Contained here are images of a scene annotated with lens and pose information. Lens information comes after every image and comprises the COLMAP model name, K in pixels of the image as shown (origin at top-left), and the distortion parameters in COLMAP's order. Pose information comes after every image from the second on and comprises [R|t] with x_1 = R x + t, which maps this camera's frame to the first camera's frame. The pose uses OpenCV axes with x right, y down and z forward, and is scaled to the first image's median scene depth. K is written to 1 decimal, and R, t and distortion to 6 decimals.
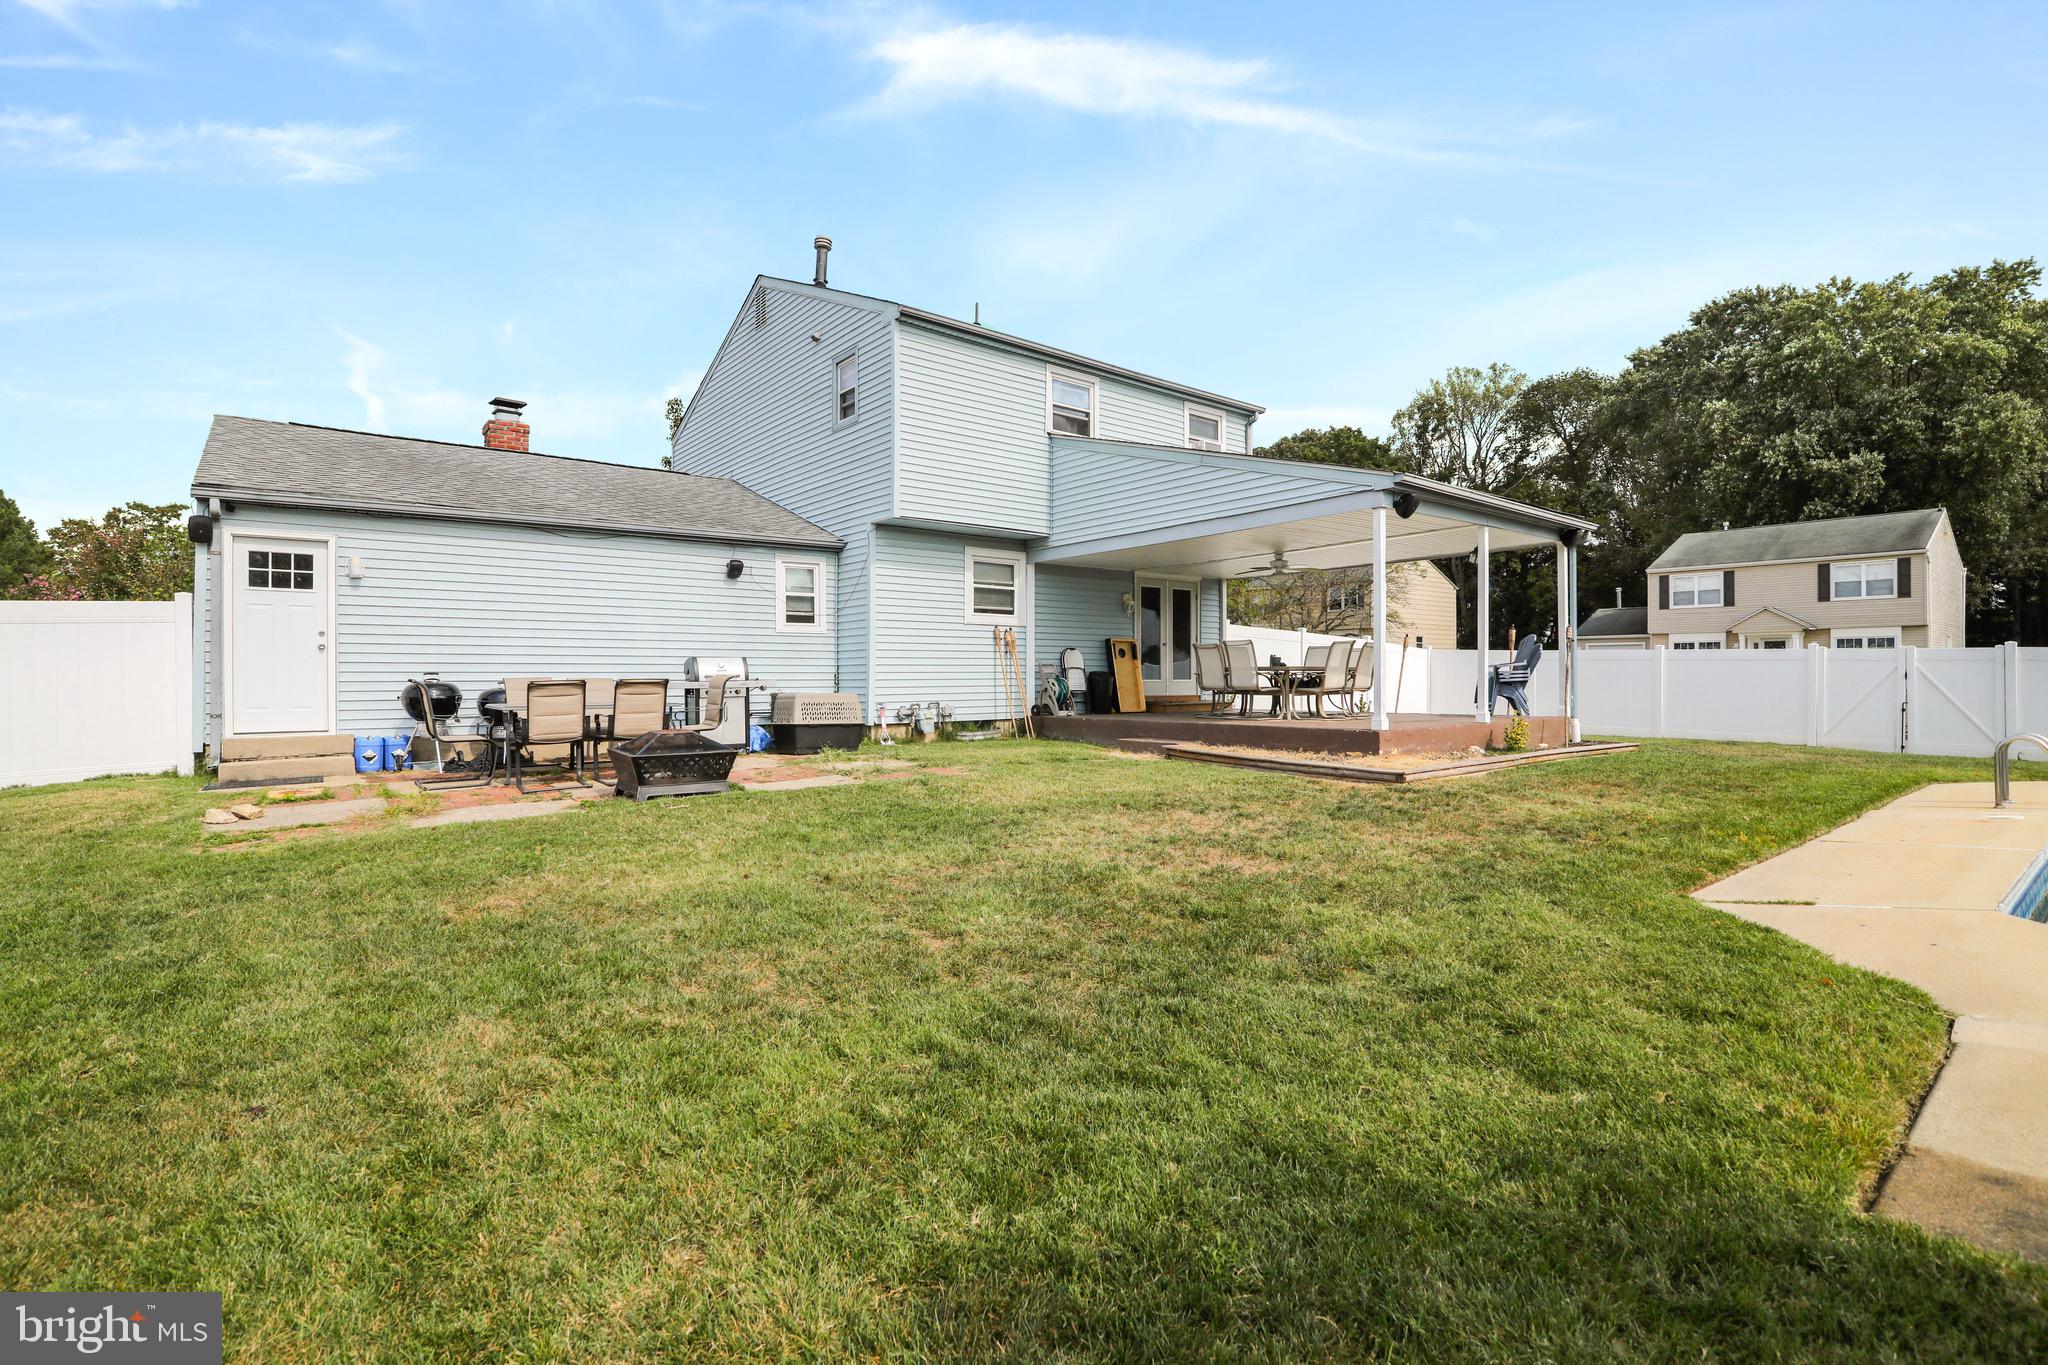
lens RADIAL K [[934.9, 0, 1028.6], [0, 934.9, 682.4], [0, 0, 1]] dist [-0.020754, 0.000242]
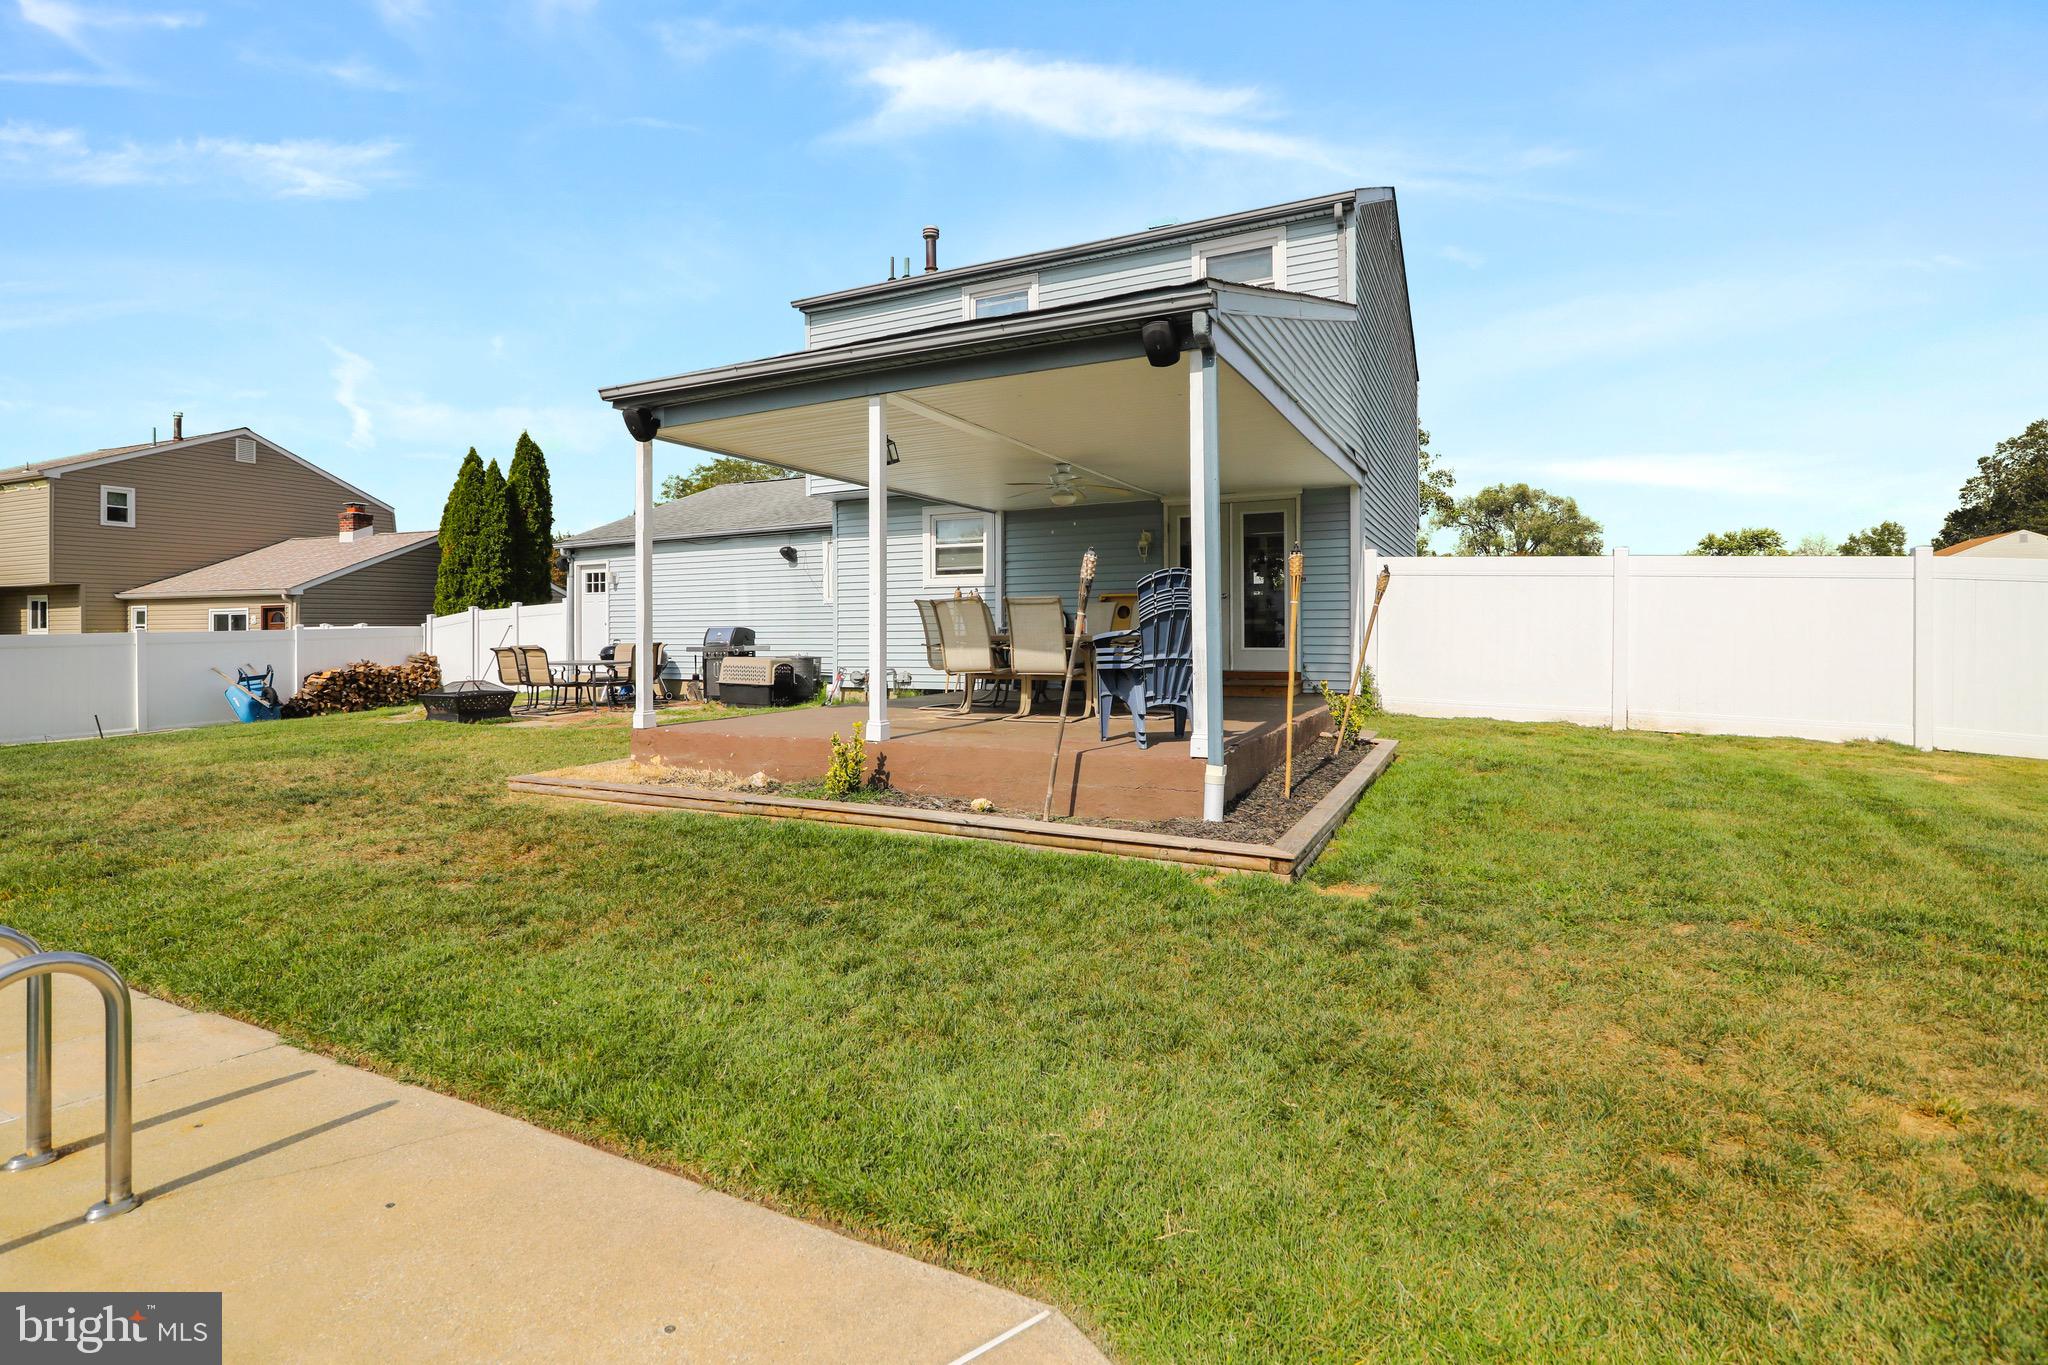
lens RADIAL K [[934.9, 0, 1028.6], [0, 934.9, 682.4], [0, 0, 1]] dist [-0.020754, 0.000242]
pose [[0.402293, 0.043339, -0.914485, 0.936290], [-0.011943, 0.999042, 0.042093, -0.006018], [0.915433, -0.006012, 0.402425, 0.757669]]
